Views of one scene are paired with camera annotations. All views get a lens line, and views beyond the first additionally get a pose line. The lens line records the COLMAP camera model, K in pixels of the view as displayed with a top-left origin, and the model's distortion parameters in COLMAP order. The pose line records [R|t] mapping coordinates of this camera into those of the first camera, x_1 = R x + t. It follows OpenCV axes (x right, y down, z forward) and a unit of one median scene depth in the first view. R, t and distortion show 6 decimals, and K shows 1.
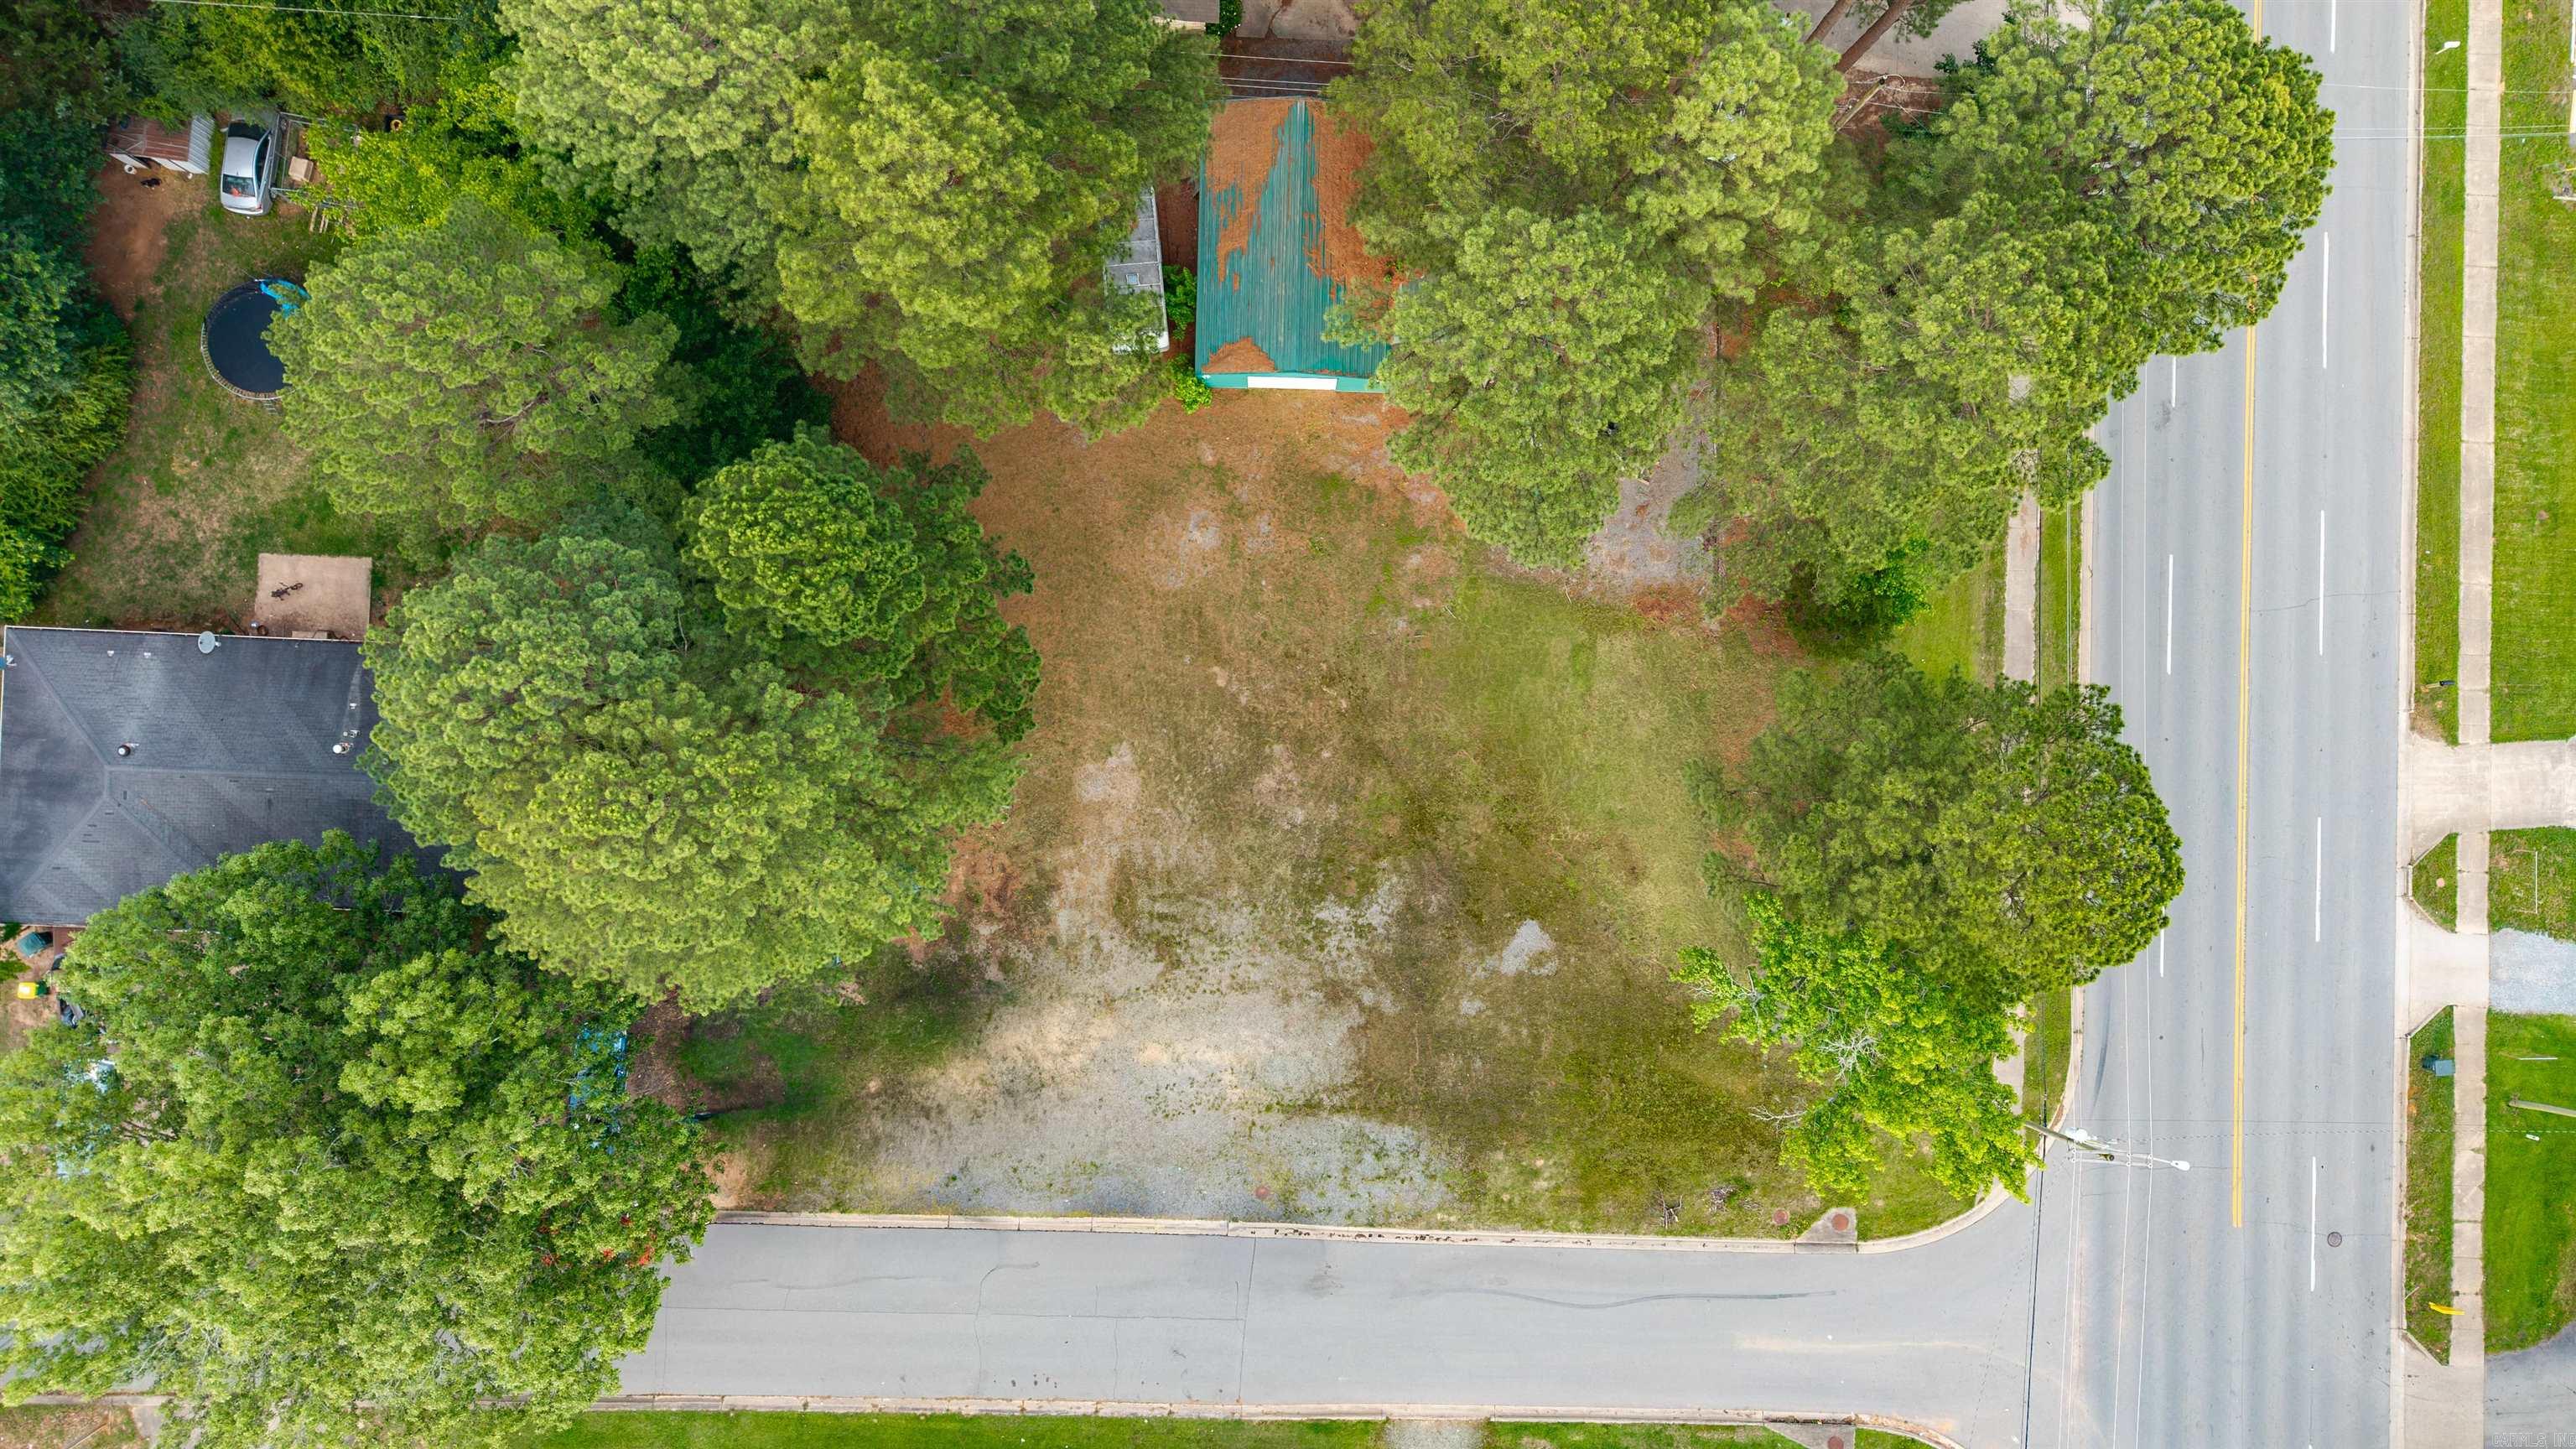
lens RADIAL K [[1710.4, 0, 1287.4], [0, 1710.4, 719.4], [0, 0, 1]] dist [0.029318, -0.030614]
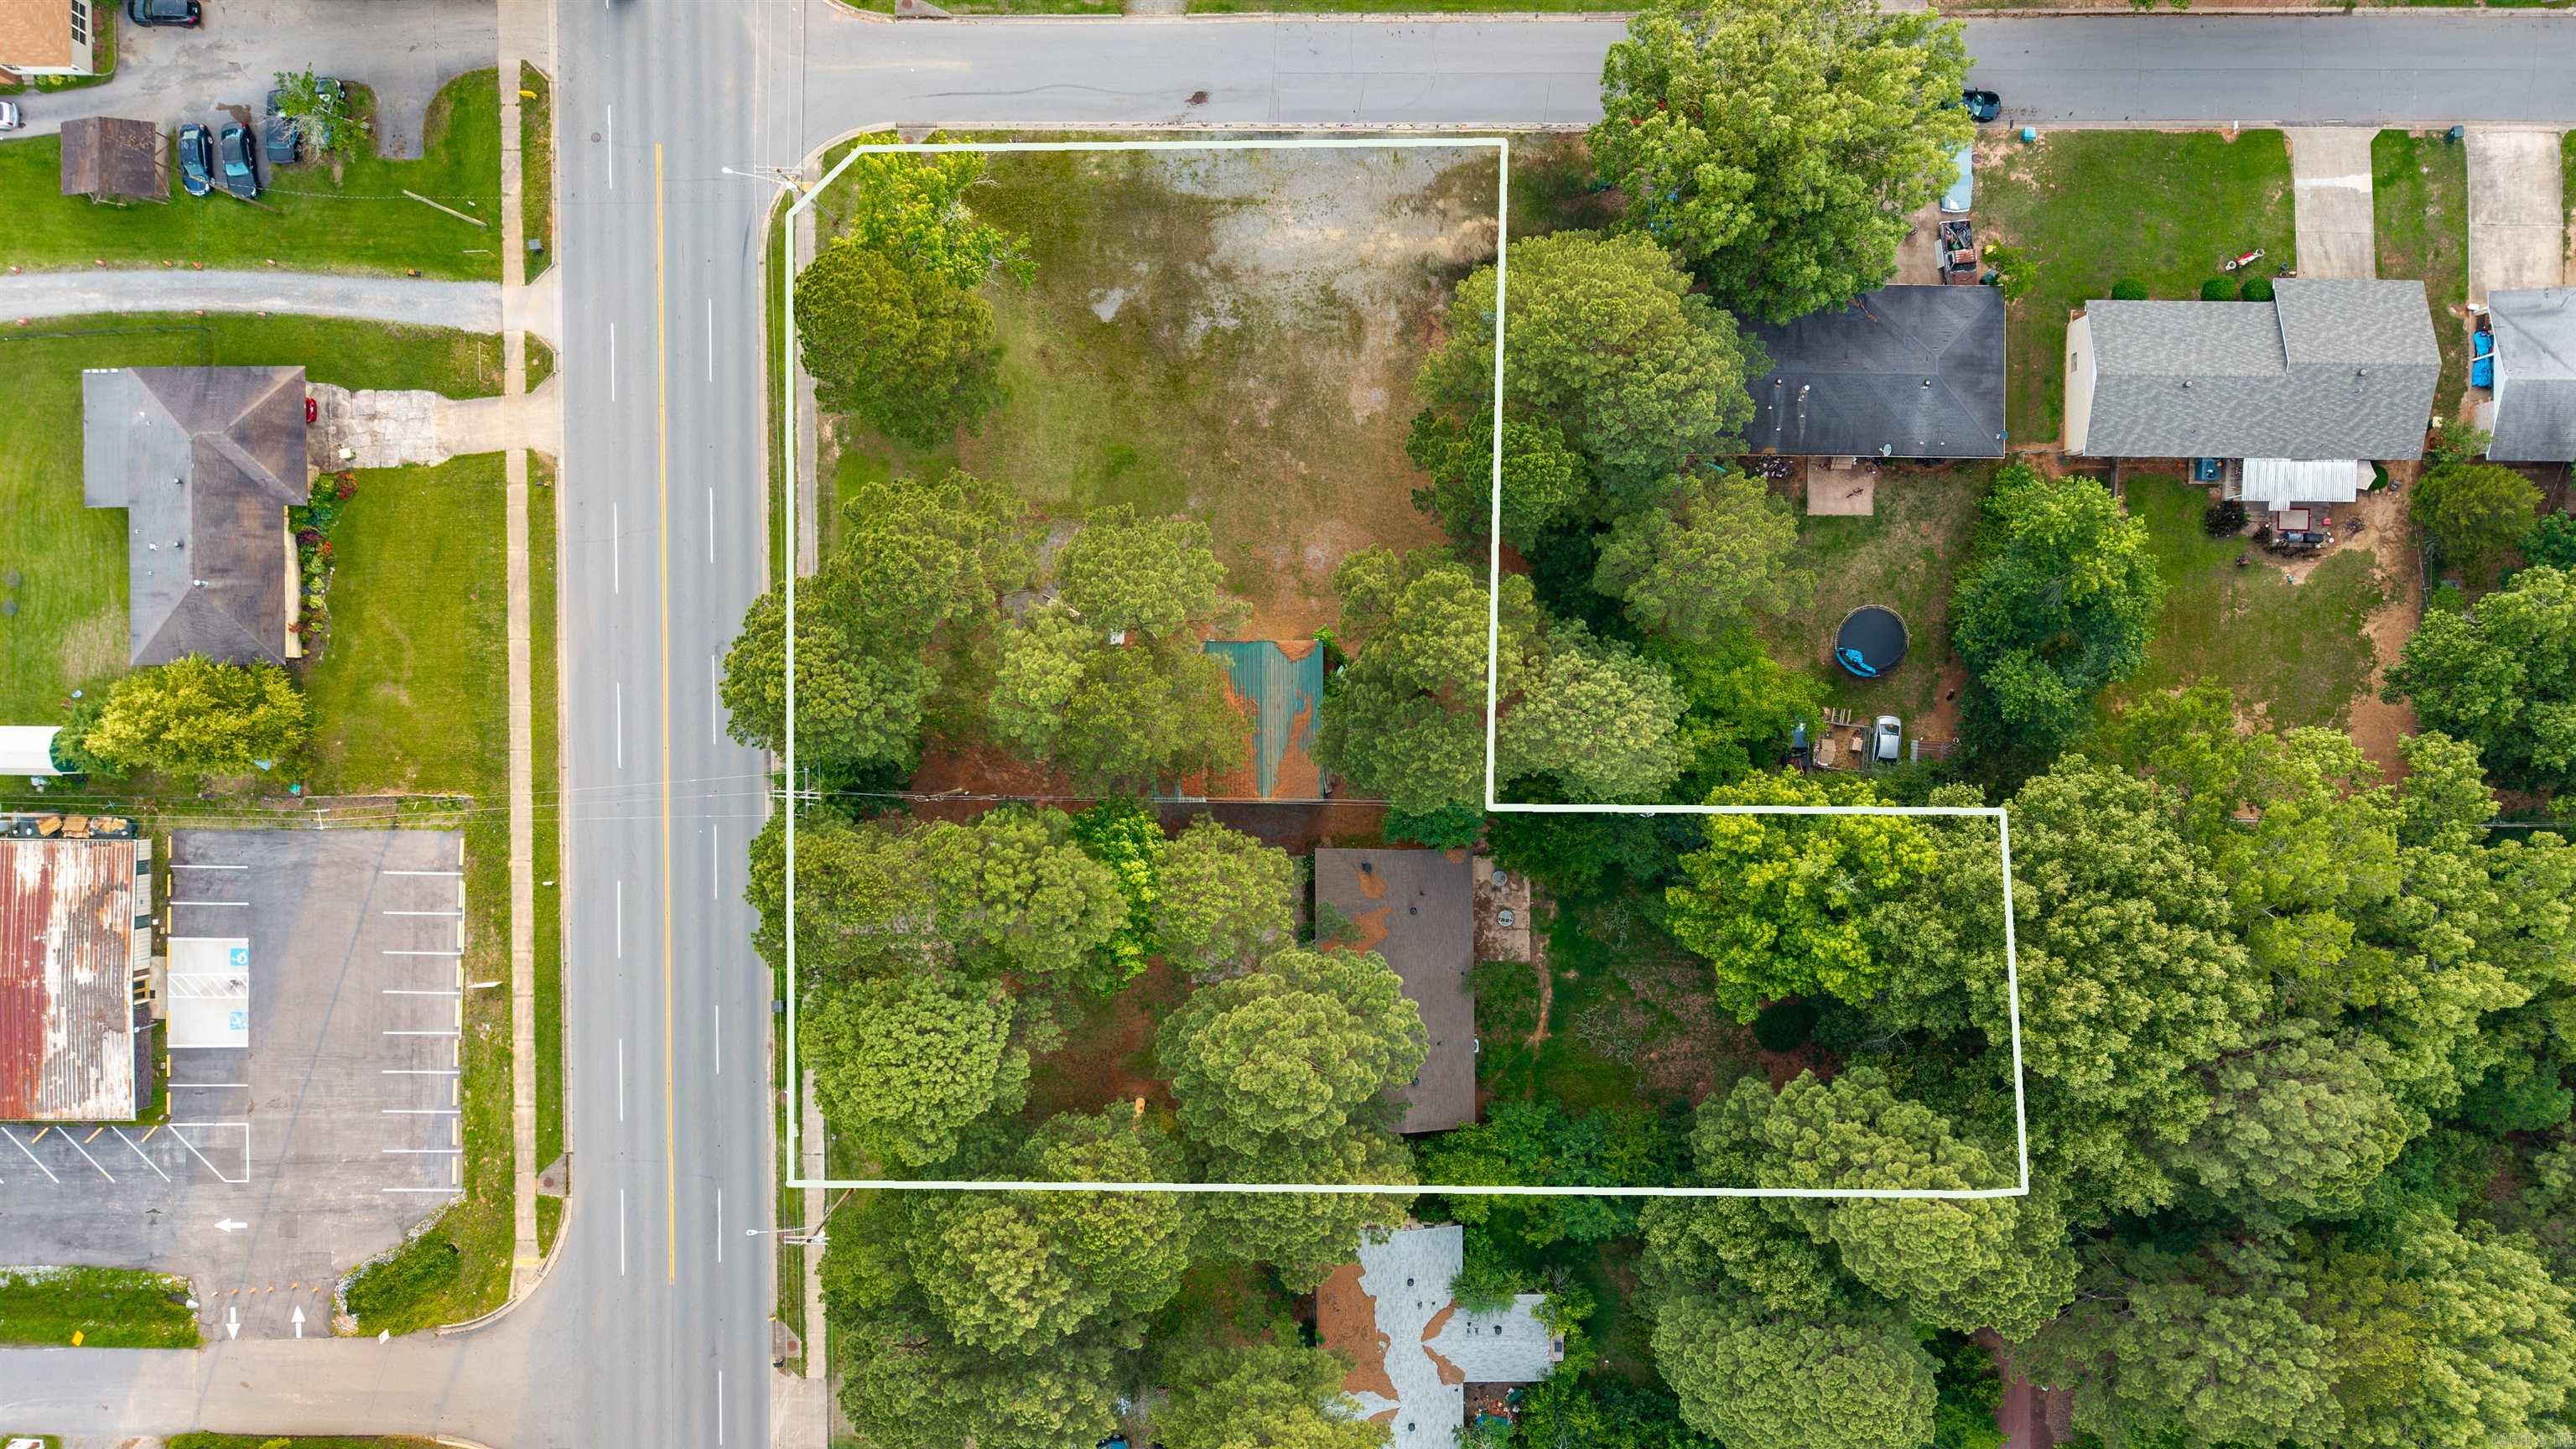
lens RADIAL K [[1710.4, 0, 1296.9], [0, 1710.4, 723.7], [0, 0, 1]] dist [0.029318, -0.030614]
pose [[-0.998995, 0.031957, -0.031424, 0.024610], [-0.032026, -0.999486, 0.001697, -0.273399], [-0.031353, 0.002702, 0.999505, -0.633800]]
